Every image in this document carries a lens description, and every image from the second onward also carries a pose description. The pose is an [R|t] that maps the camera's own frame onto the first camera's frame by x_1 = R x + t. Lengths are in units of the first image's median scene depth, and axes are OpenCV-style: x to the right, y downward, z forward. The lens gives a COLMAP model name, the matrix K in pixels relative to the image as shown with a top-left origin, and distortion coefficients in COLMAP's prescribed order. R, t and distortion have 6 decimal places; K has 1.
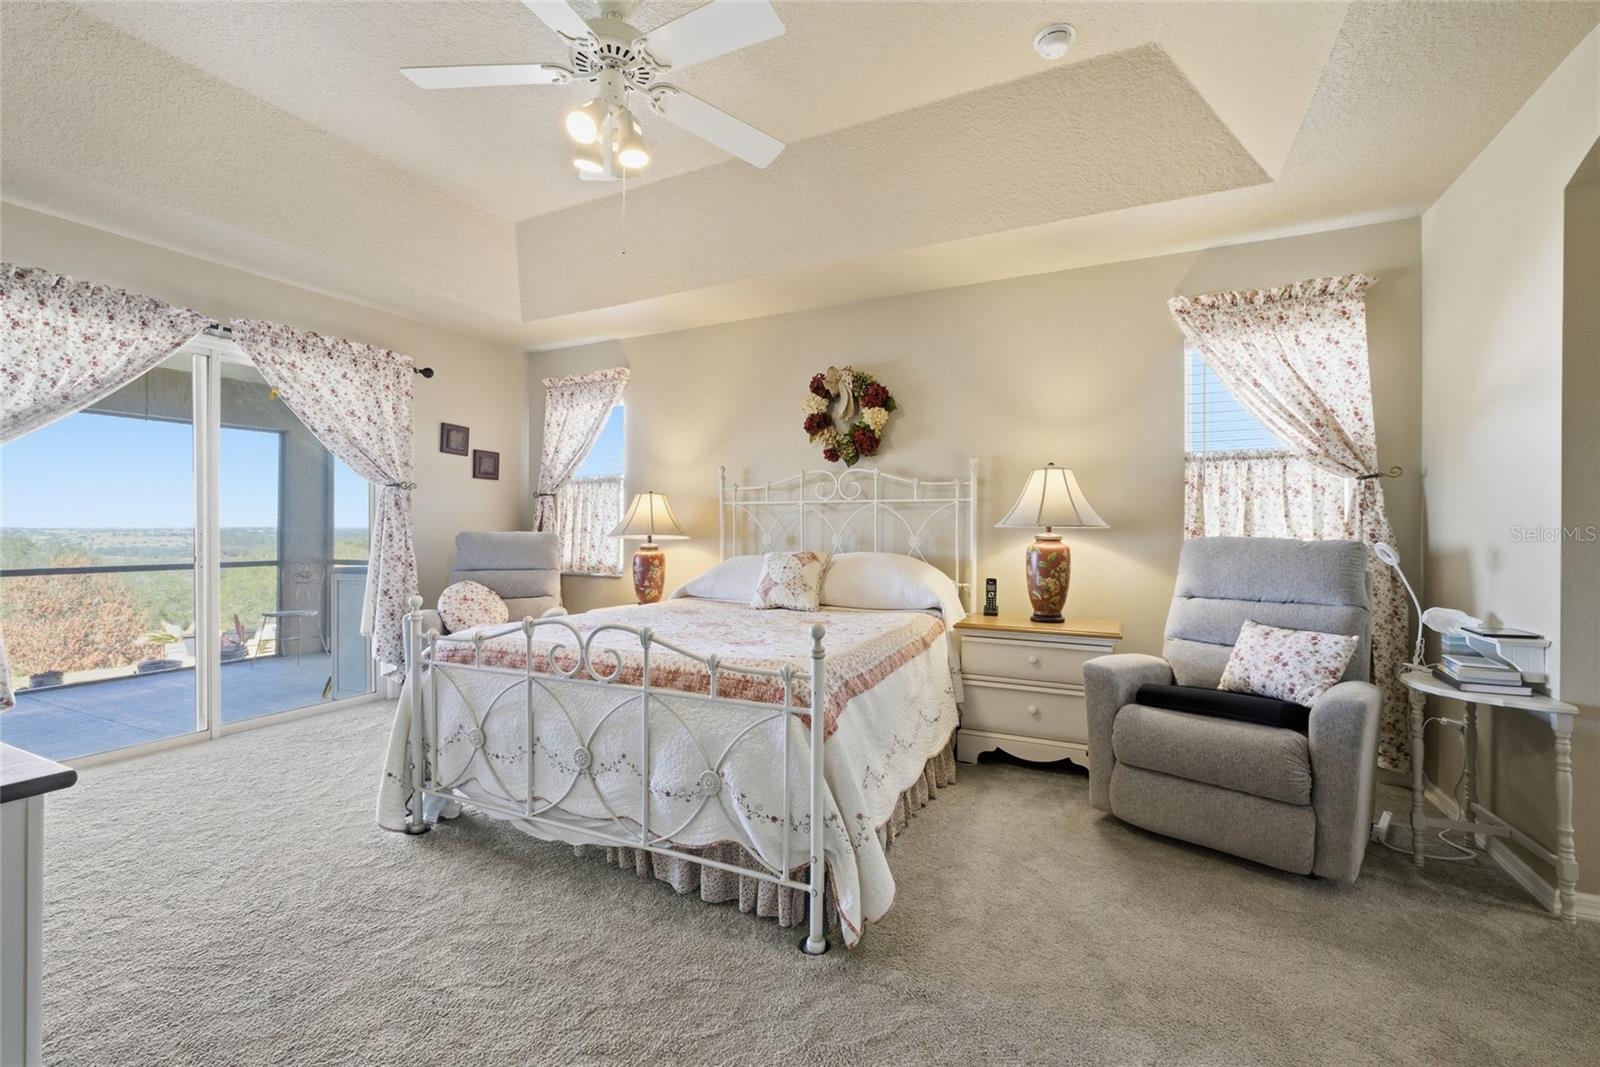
lens RADIAL K [[689.9, 0, 789.3], [0, 689.9, 531.3], [0, 0, 1]] dist [-0.015795, 0.004603]
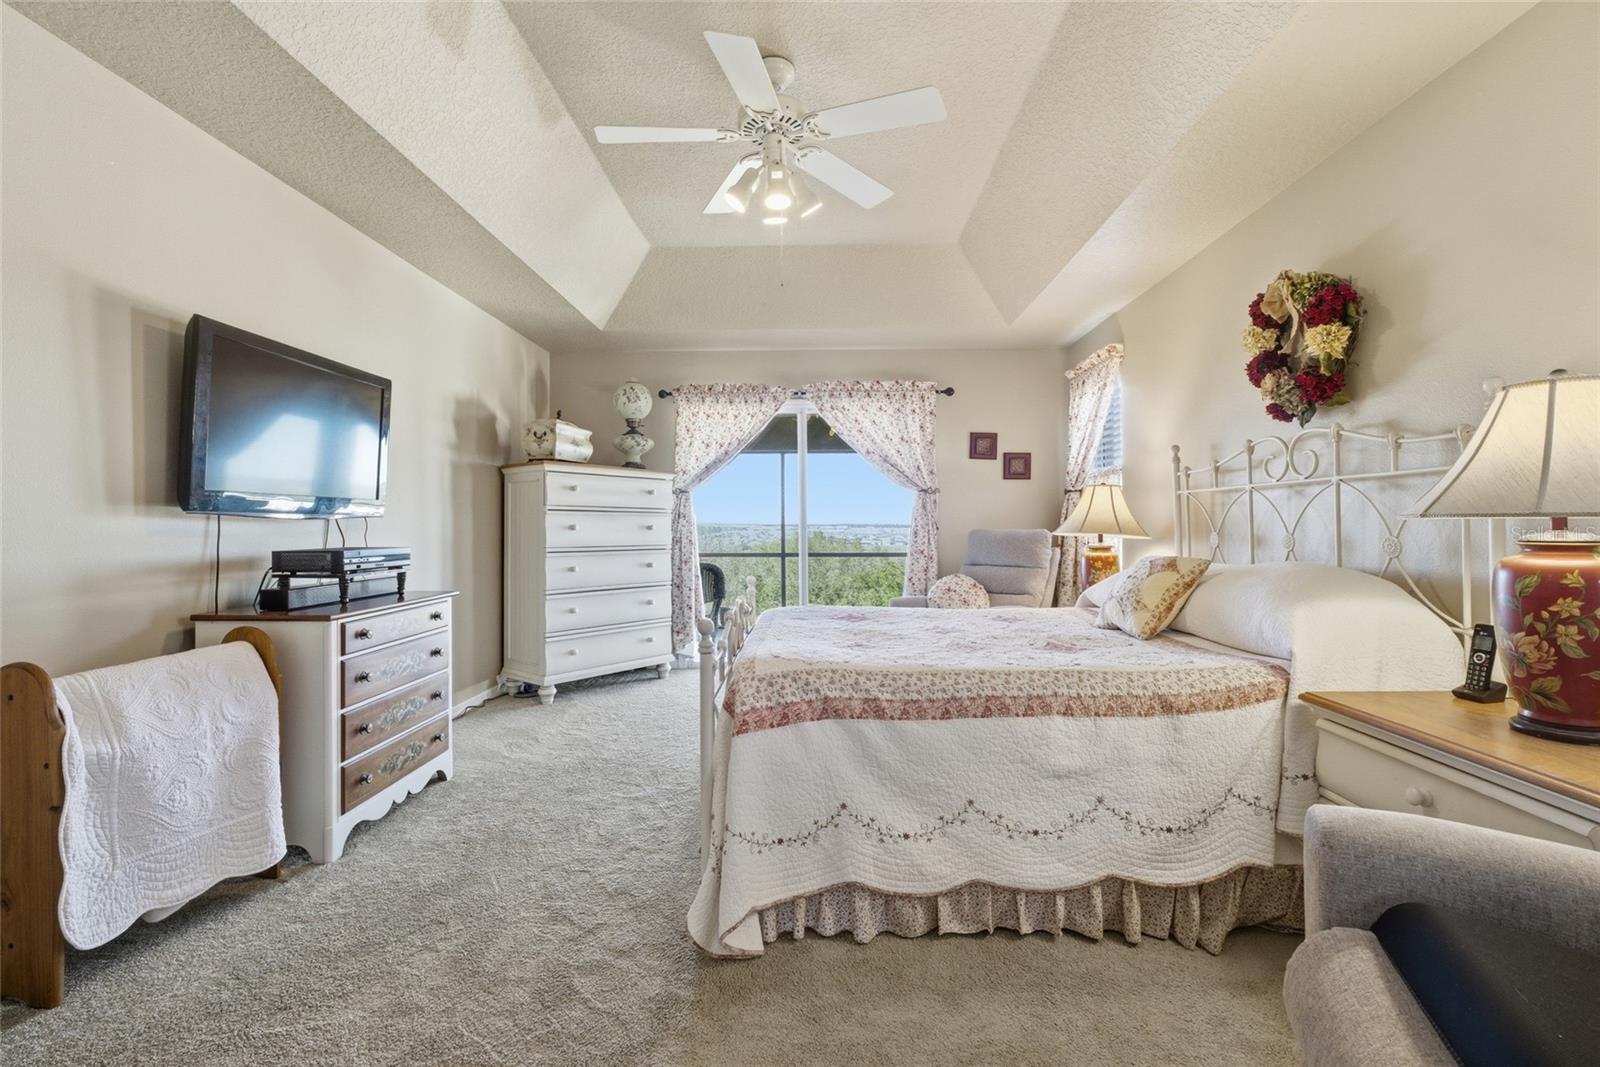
lens RADIAL K [[689.9, 0, 792.6], [0, 689.9, 521.8], [0, 0, 1]] dist [-0.015795, 0.004603]
pose [[0.421604, -0.010744, -0.906716, 0.454944], [0.000792, 0.999934, -0.011480, 0.000648], [0.906780, 0.004122, 0.421585, 0.305717]]
